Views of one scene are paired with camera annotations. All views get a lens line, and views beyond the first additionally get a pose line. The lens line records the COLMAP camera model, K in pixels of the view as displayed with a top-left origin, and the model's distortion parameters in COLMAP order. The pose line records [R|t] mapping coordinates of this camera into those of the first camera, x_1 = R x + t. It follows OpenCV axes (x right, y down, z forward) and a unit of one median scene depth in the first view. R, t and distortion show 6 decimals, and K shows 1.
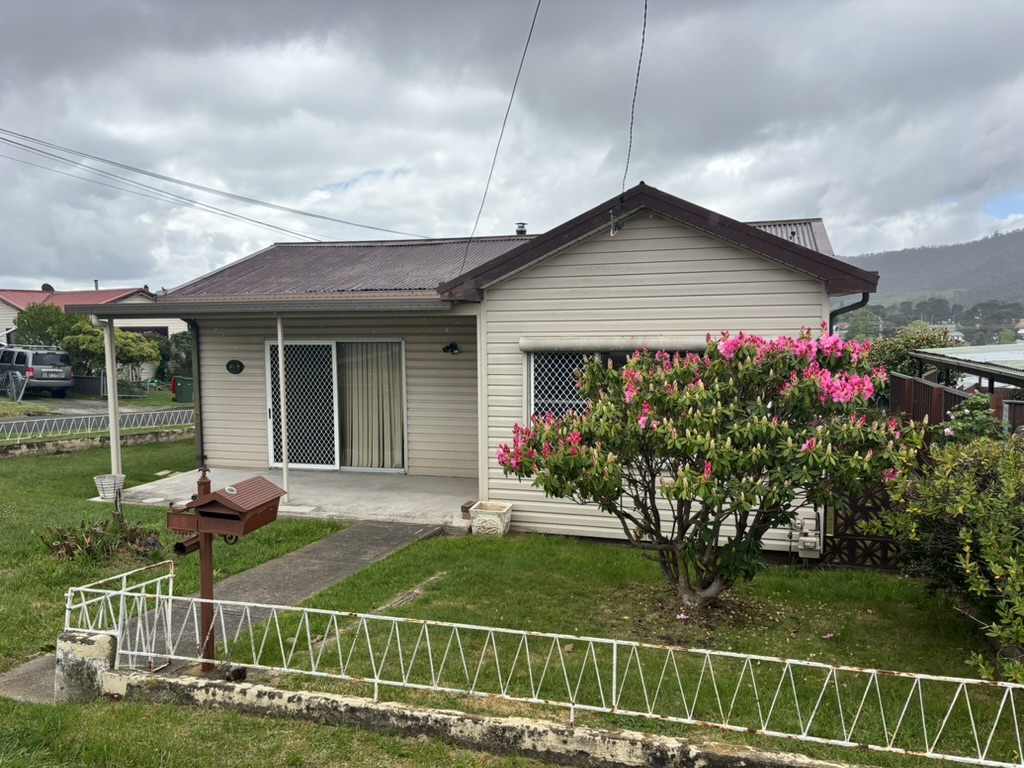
lens RADIAL K [[788.3, 0, 512.0], [0, 788.3, 384.0], [0, 0, 1]] dist [0.022311, 0.000340]
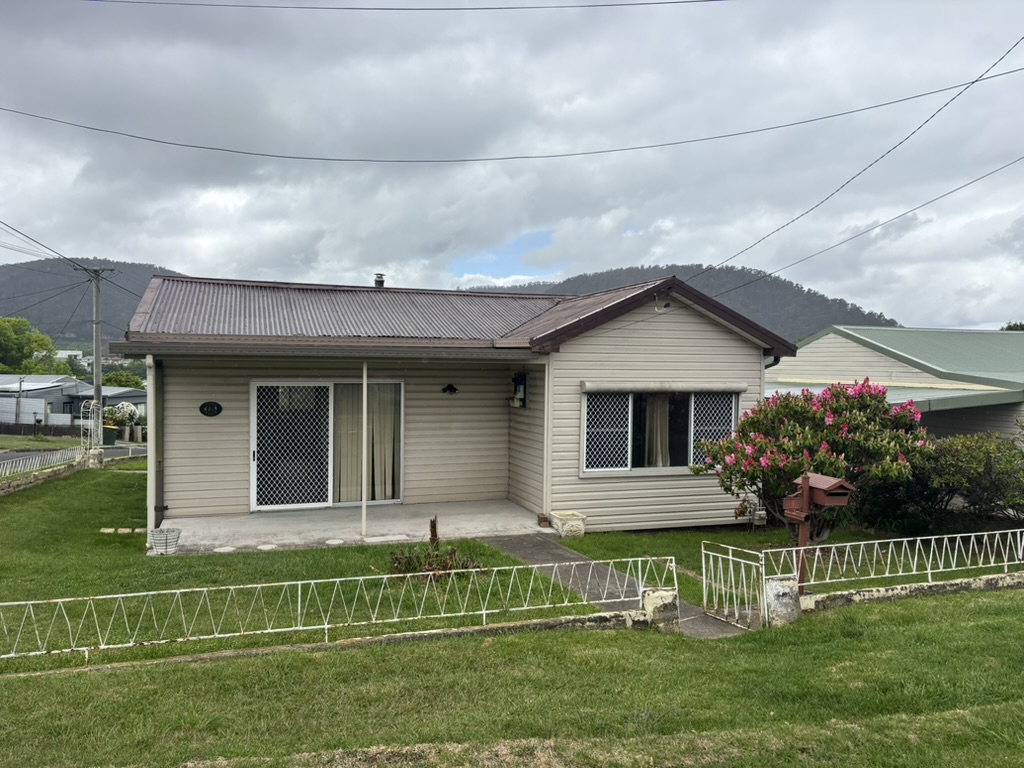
lens RADIAL K [[788.3, 0, 512.0], [0, 788.3, 384.0], [0, 0, 1]] dist [0.022311, 0.000340]
pose [[0.804626, 0.001391, 0.593780, -0.646037], [0.025552, 0.998990, -0.036965, -0.007559], [-0.593232, 0.044915, 0.803778, 0.016198]]
